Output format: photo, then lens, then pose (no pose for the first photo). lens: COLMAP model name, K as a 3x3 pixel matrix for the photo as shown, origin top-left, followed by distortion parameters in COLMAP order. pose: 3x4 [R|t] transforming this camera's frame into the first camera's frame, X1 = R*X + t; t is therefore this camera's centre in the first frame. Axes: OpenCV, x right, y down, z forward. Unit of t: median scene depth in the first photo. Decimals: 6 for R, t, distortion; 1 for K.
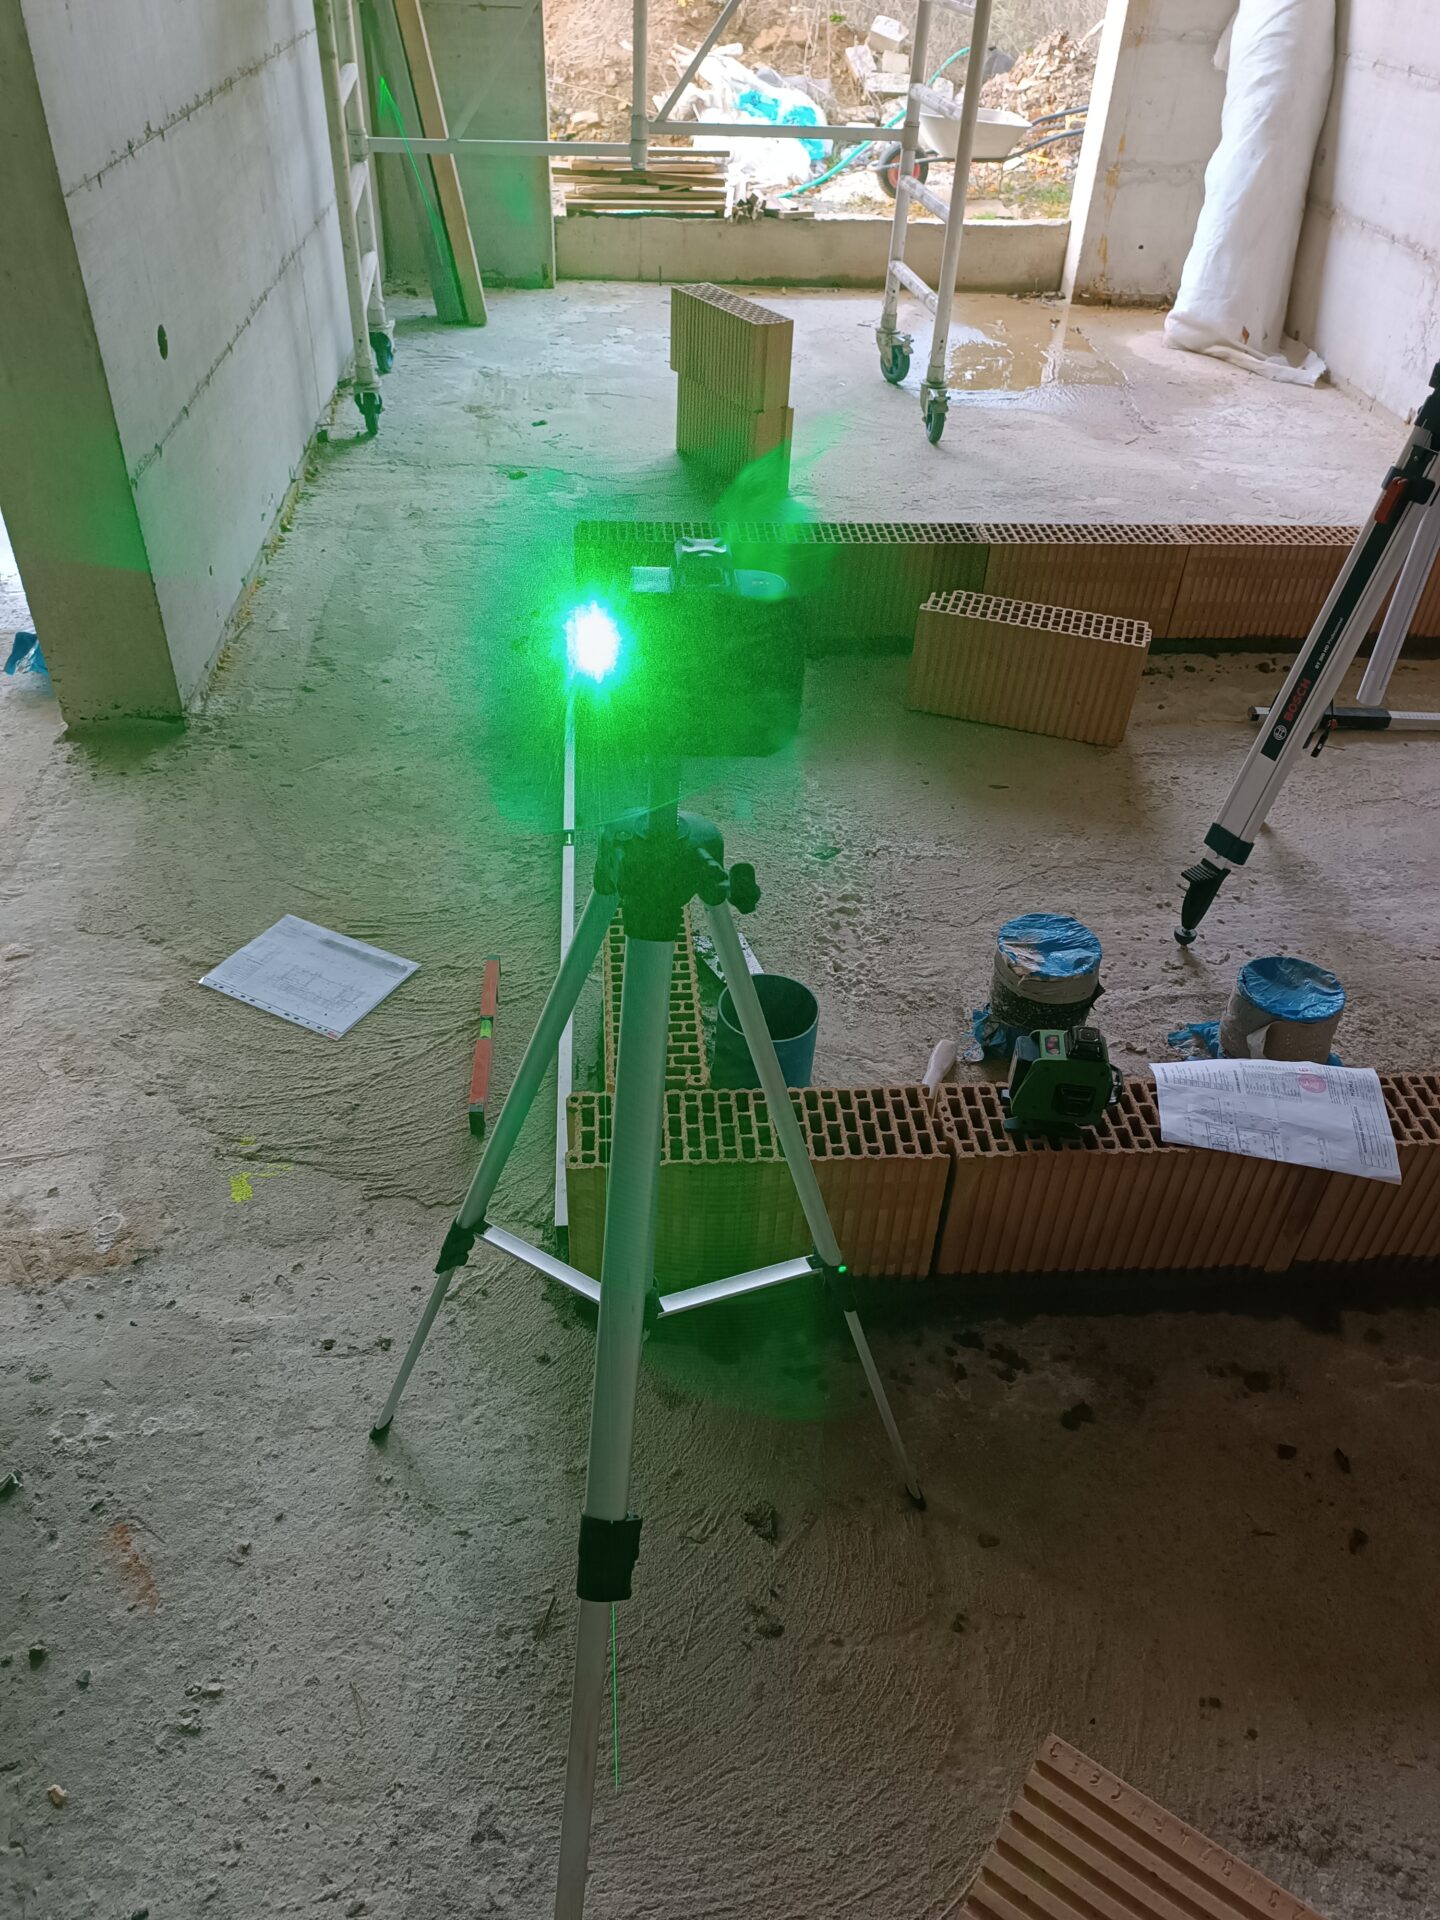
lens RADIAL K [[1380.4, 0, 720.0], [0, 1380.4, 960.0], [0, 0, 1]] dist [0.066234, -0.076850]
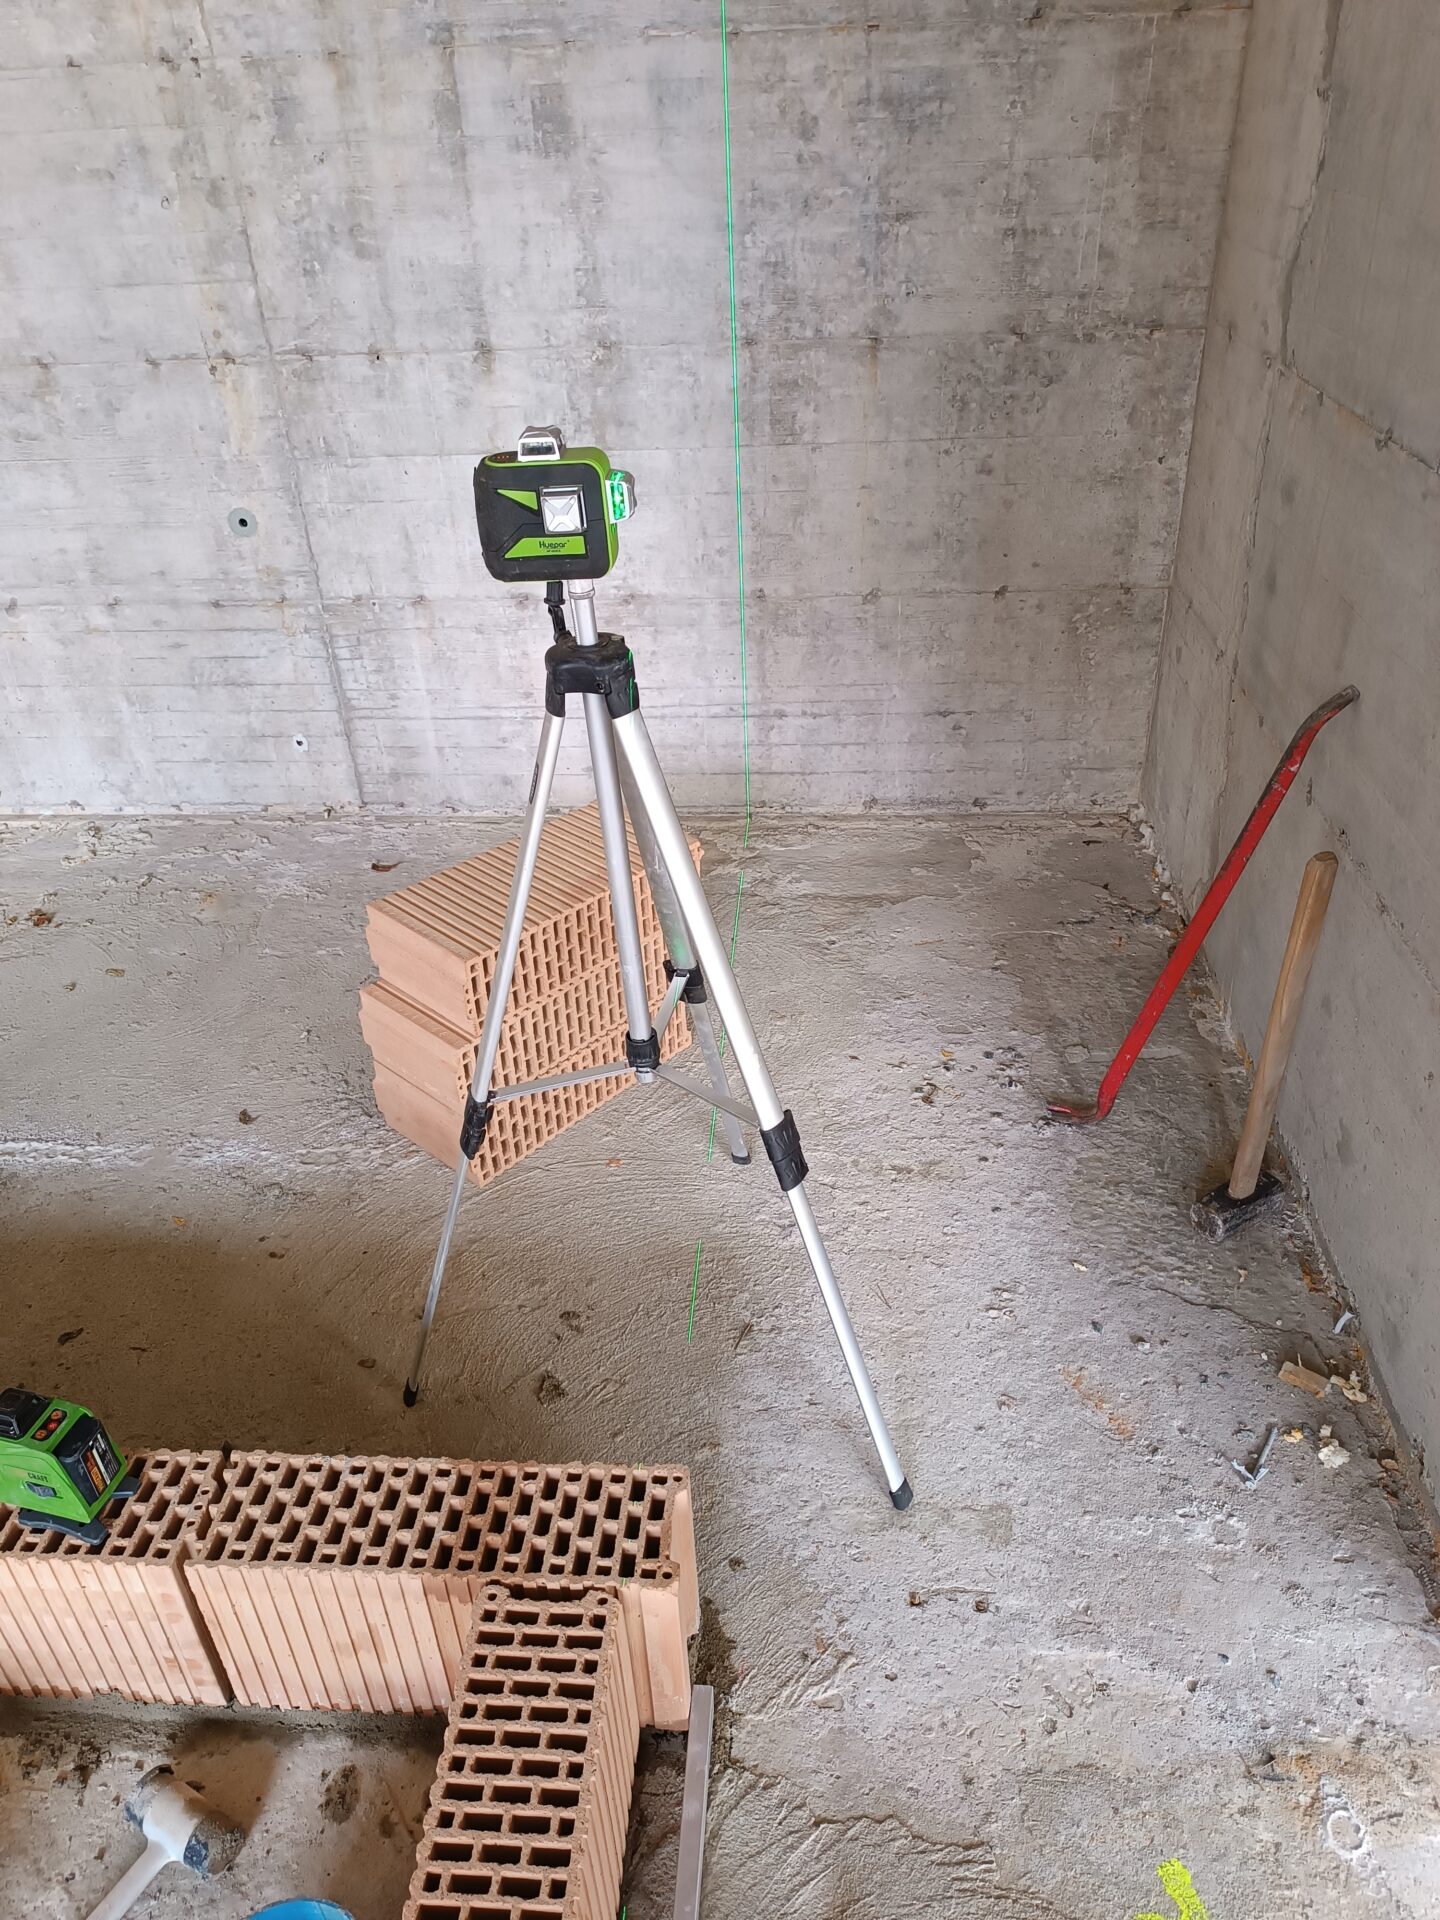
lens RADIAL K [[1380.4, 0, 720.0], [0, 1380.4, 960.0], [0, 0, 1]] dist [0.066234, -0.076850]
pose [[-0.988937, -0.074152, 0.128473, -0.168368], [0.098303, 0.320988, 0.941968, -0.570087], [-0.111088, 0.944176, -0.310148, 0.754609]]
